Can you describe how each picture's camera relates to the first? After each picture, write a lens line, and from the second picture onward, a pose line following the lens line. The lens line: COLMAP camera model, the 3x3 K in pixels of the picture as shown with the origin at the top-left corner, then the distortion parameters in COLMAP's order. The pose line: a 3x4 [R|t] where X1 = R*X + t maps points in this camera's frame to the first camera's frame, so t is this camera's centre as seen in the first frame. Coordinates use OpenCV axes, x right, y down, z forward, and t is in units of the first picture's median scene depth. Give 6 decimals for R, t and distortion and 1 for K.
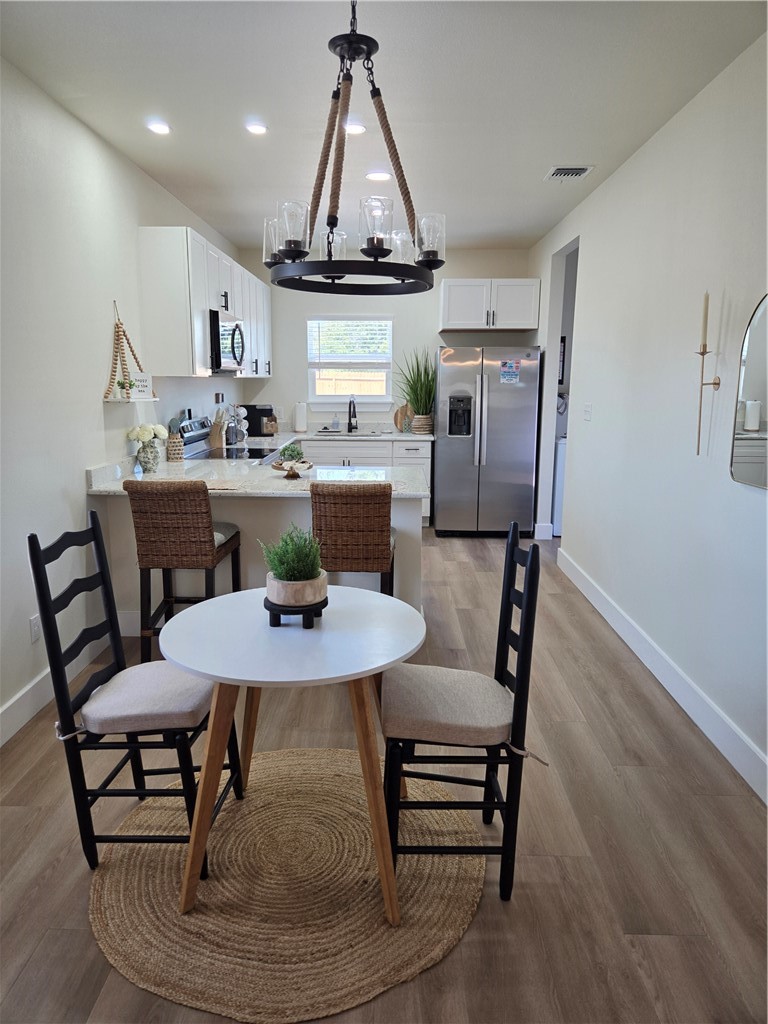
lens RADIAL K [[696.1, 0, 373.1], [0, 696.1, 510.3], [0, 0, 1]] dist [0.064656, -0.056483]
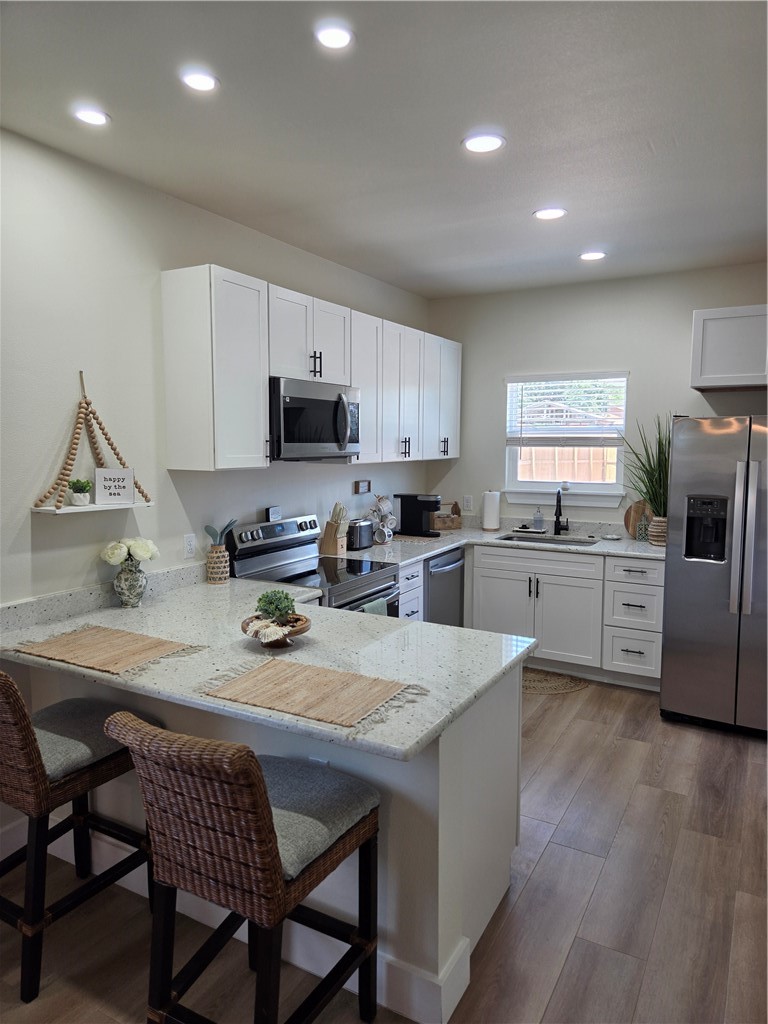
lens RADIAL K [[696.1, 0, 373.1], [0, 696.1, 510.3], [0, 0, 1]] dist [0.064656, -0.056483]
pose [[0.883920, 0.045390, -0.465430, 0.153202], [-0.085713, 0.994143, -0.065830, -0.085683], [0.459716, 0.098082, 0.882633, 0.328951]]
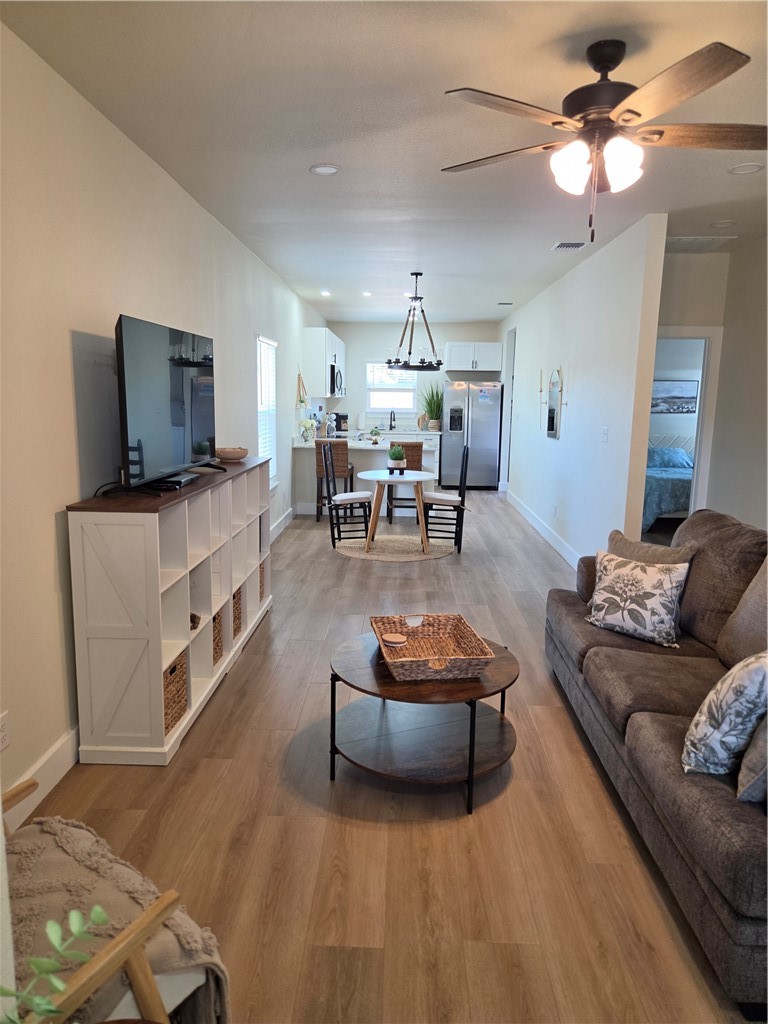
lens RADIAL K [[687.8, 0, 387.3], [0, 687.8, 507.5], [0, 0, 1]] dist [0.065241, -0.050162]
pose [[0.999932, 0.009866, 0.006209, -0.059015], [-0.009703, 0.999618, -0.025865, 0.135339], [-0.006462, 0.025803, 0.999646, -0.747755]]
